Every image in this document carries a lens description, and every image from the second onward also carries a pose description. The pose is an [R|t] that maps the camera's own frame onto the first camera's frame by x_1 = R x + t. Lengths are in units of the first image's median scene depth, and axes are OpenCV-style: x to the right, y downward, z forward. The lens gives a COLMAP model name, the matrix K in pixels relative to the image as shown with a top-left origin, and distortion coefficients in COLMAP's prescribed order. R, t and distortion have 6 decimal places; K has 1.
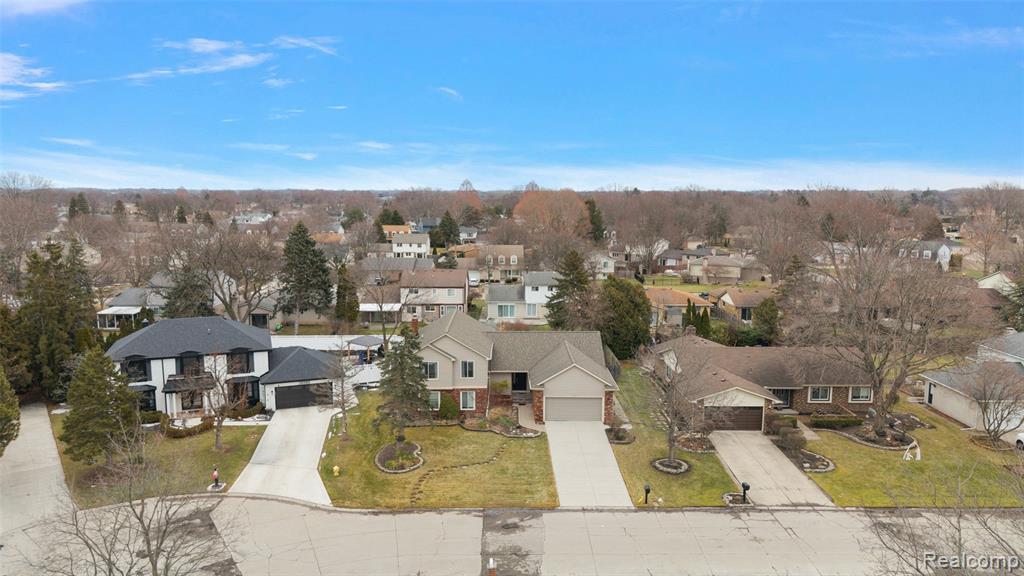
lens RADIAL K [[698.4, 0, 512.0], [0, 698.4, 288.0], [0, 0, 1]] dist [0.000016, 0.000873]
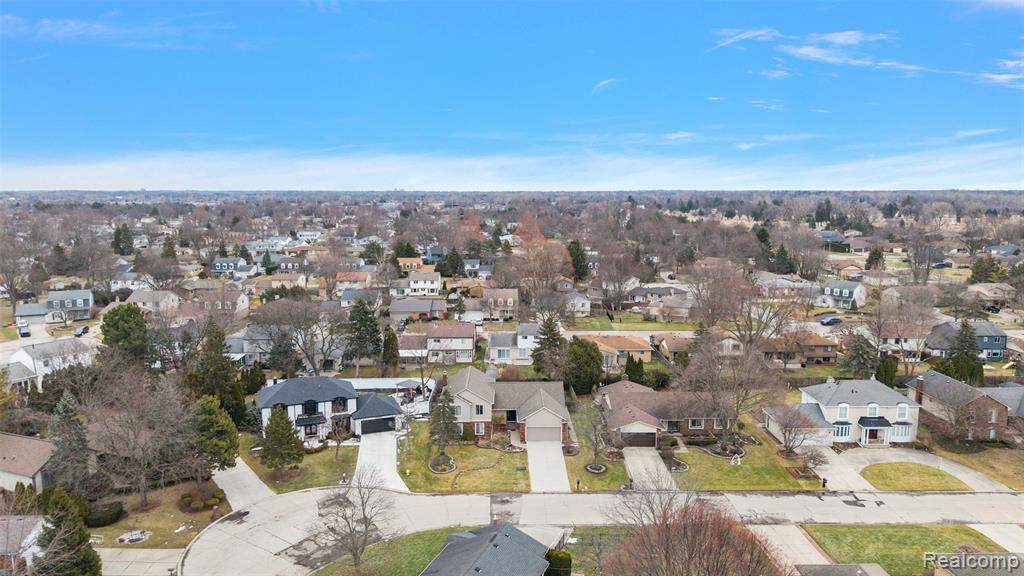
lens RADIAL K [[702.9, 0, 507.0], [0, 702.9, 287.7], [0, 0, 1]] dist [0.018713, -0.000884]
pose [[0.999946, -0.007427, -0.007294, 0.015929], [0.007473, 0.999952, 0.006284, -0.186910], [0.007247, -0.006338, 0.999954, -0.675287]]
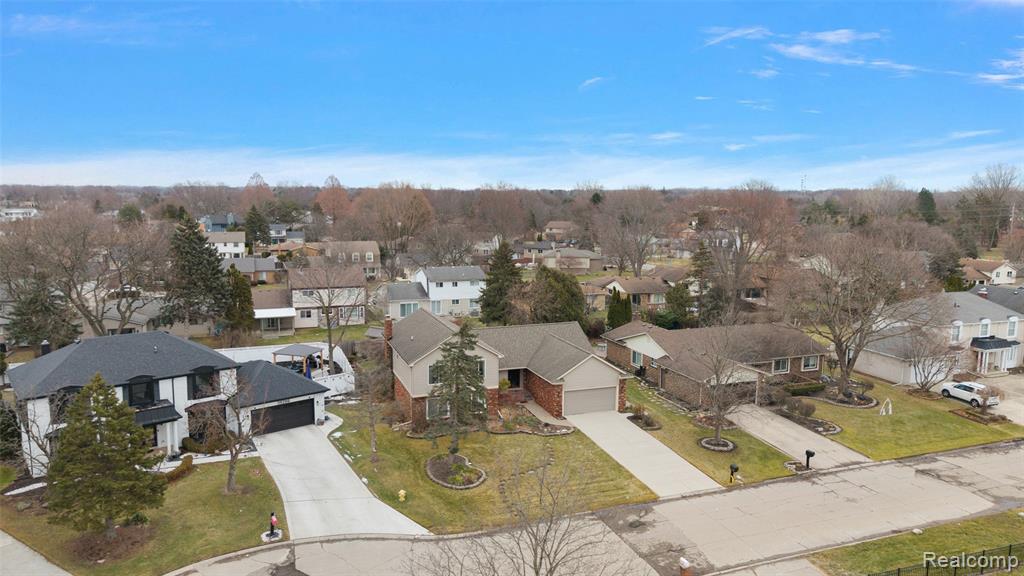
lens RADIAL K [[698.4, 0, 512.0], [0, 698.4, 288.0], [0, 0, 1]] dist [0.000016, 0.000873]
pose [[0.939749, -0.042875, 0.339166, -0.342978], [0.042384, 0.999062, 0.008857, 0.001733], [-0.339228, 0.006052, 0.940685, 0.113576]]
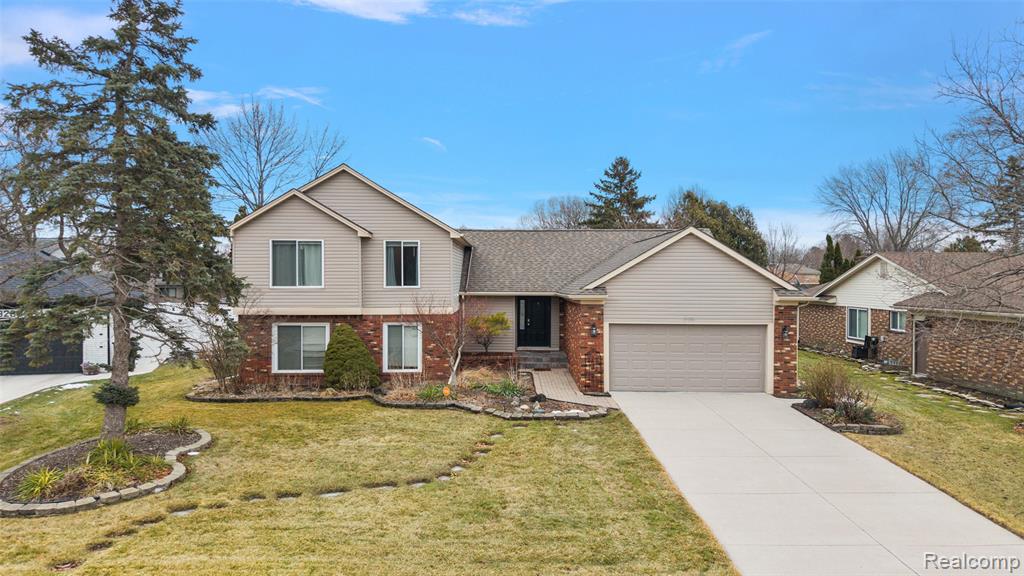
lens RADIAL K [[698.4, 0, 512.0], [0, 698.4, 288.0], [0, 0, 1]] dist [0.000016, 0.000873]
pose [[0.999997, -0.002332, 0.000850, -0.003124], [0.002421, 0.992003, -0.126194, 0.184482], [-0.000548, 0.126196, 0.992005, 0.638415]]
